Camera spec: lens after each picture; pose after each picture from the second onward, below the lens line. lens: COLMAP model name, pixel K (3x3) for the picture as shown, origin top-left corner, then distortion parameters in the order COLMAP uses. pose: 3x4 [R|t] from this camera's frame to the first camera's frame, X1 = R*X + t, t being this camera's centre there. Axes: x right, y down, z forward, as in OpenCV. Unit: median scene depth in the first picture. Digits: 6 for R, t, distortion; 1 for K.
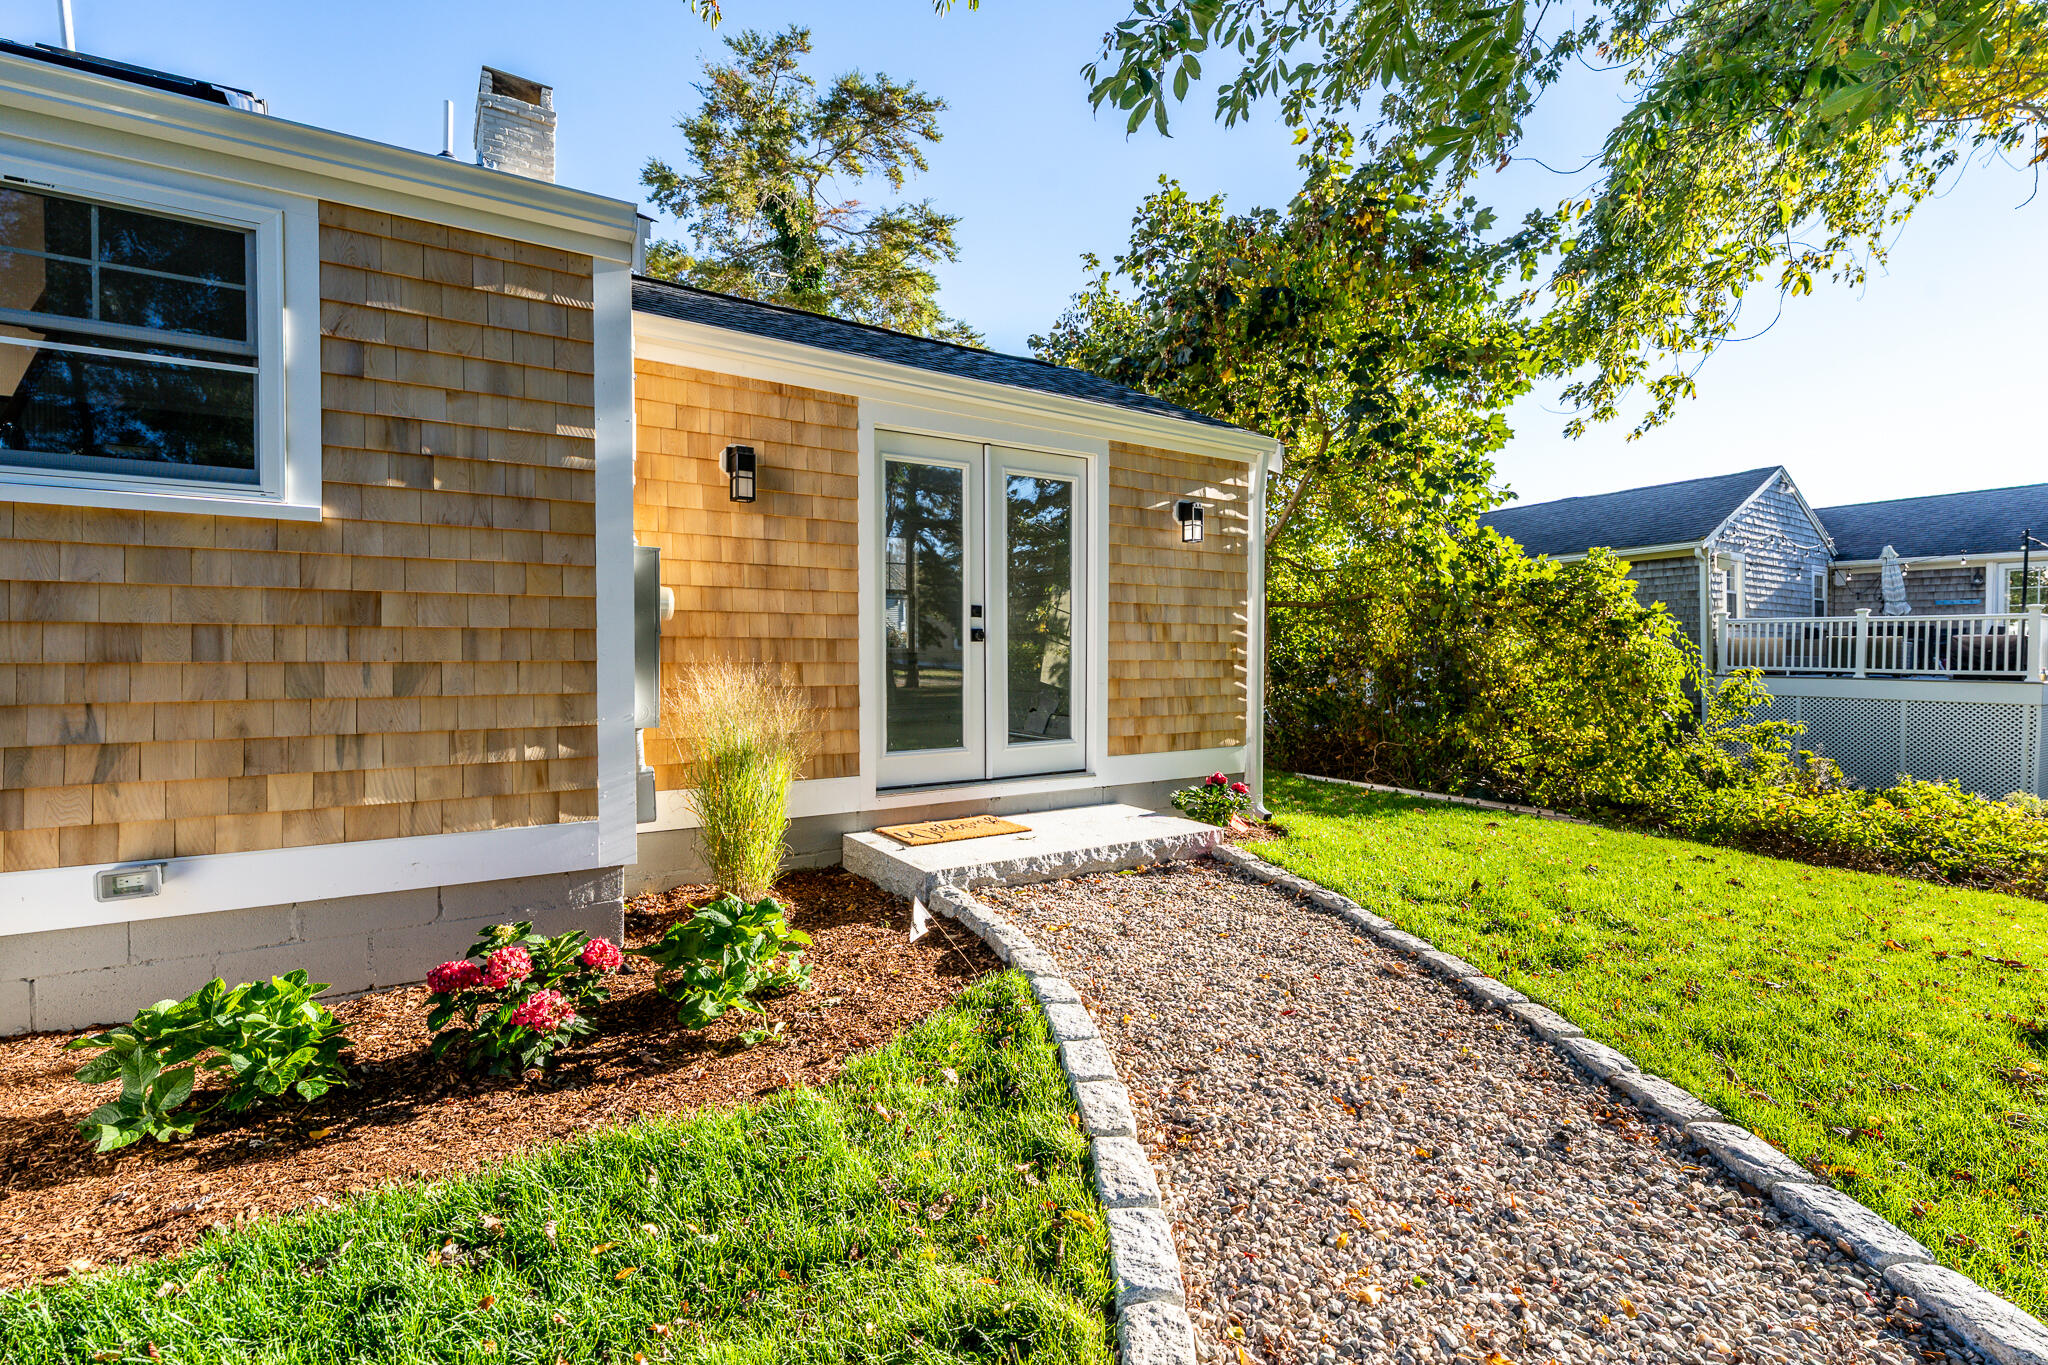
lens RADIAL K [[953.5, 0, 1057.1], [0, 953.5, 666.5], [0, 0, 1]] dist [0.001965, -0.000007]
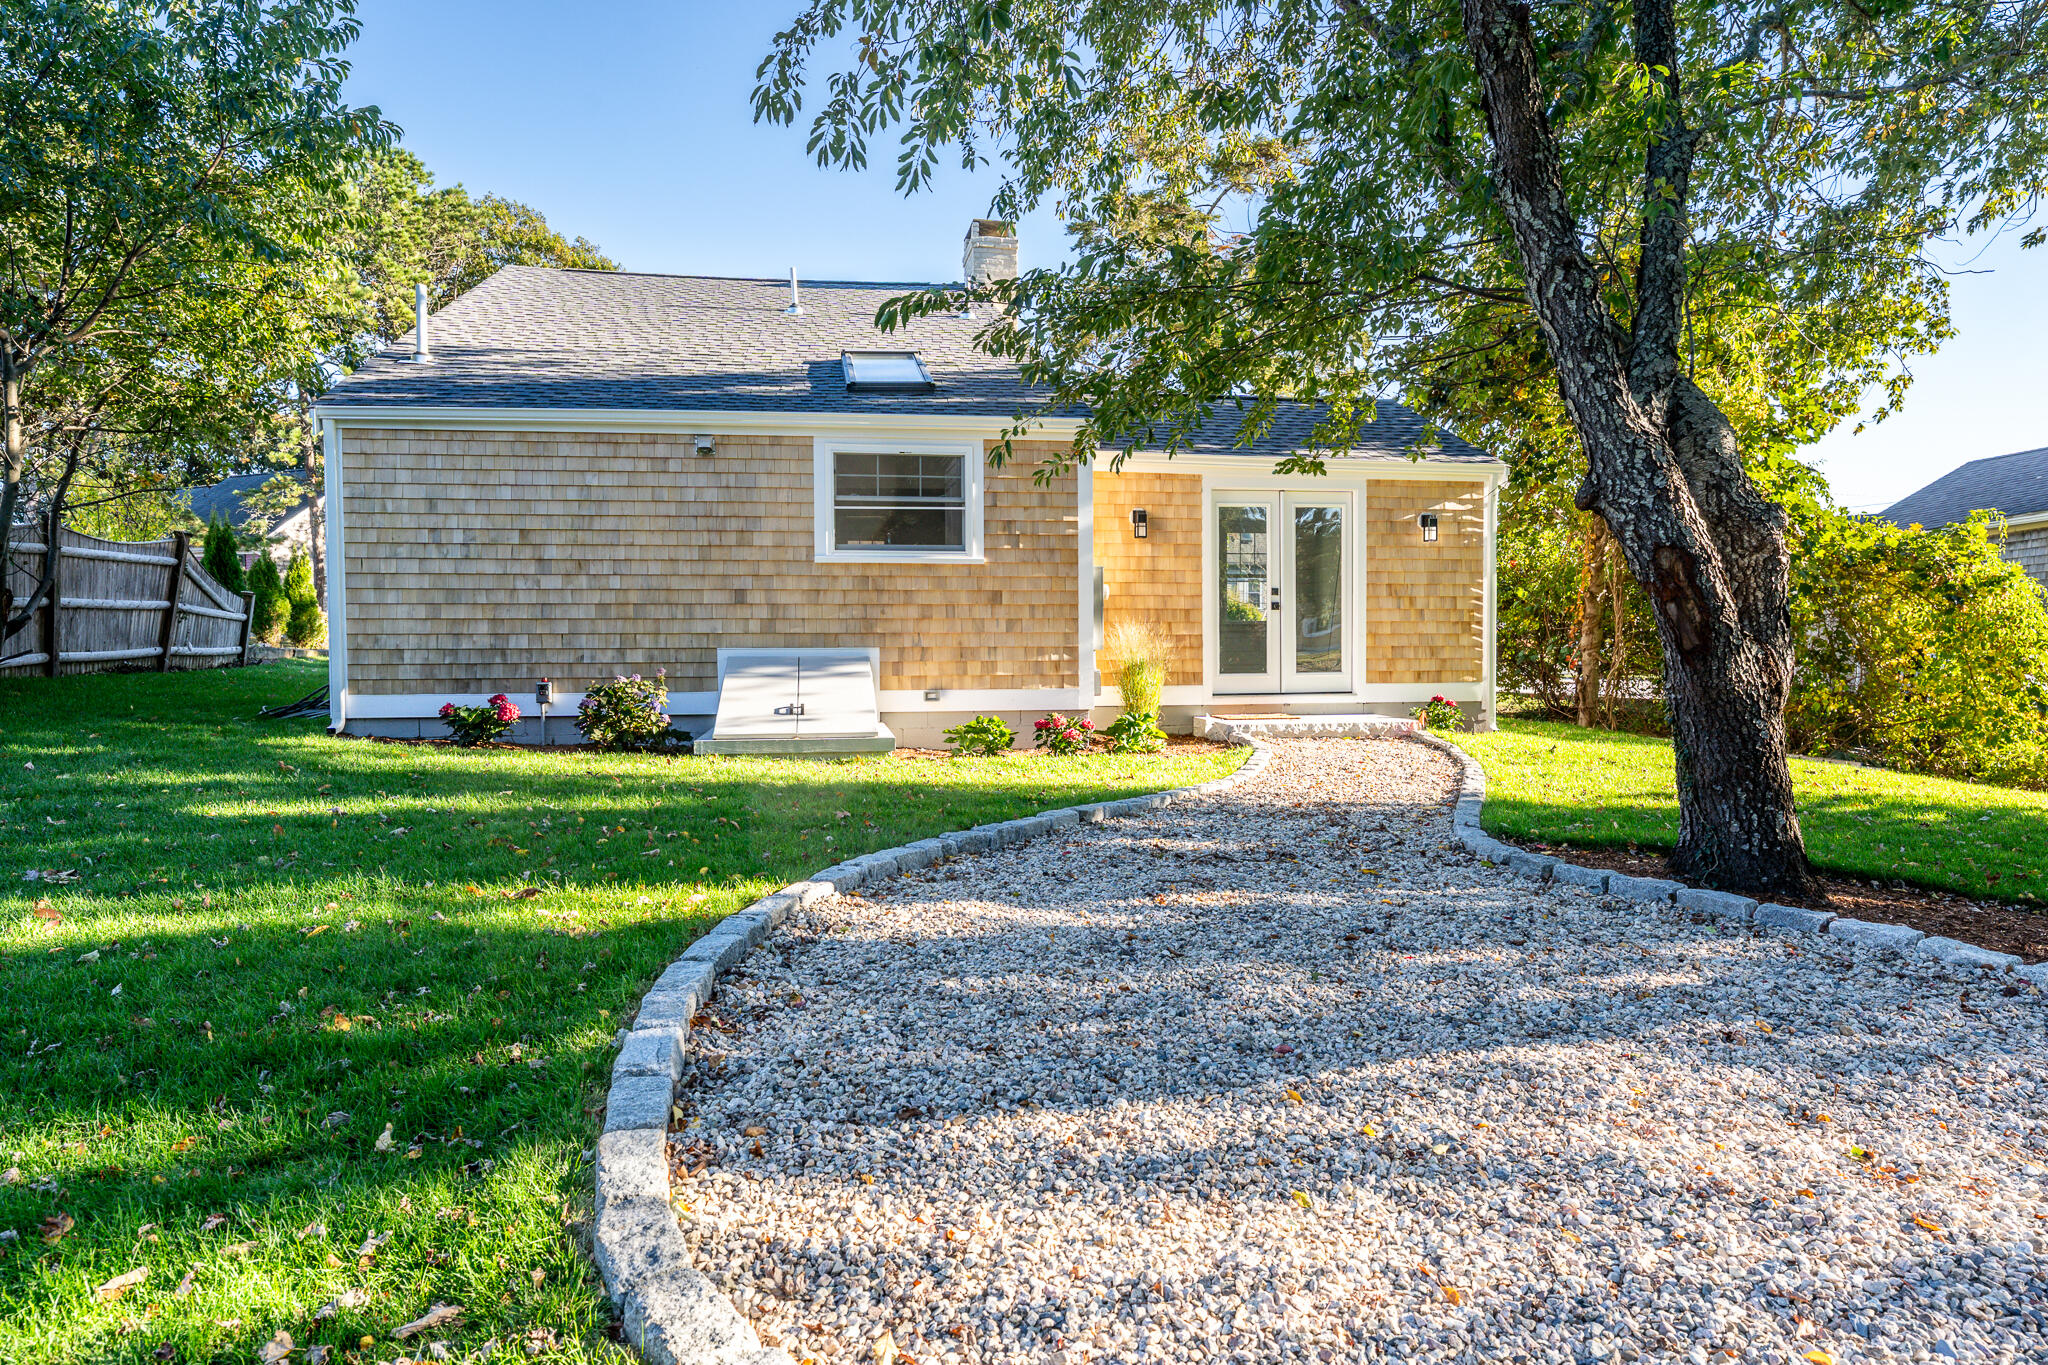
lens RADIAL K [[1271.6, 0, 1031.3], [0, 1271.6, 678.0], [0, 0, 1]] dist [0.001282, 0.000625]
pose [[0.915152, 0.005162, -0.403076, 0.390919], [-0.000185, 0.999923, 0.012384, 0.060762], [0.403109, -0.011259, 0.915083, -1.117407]]
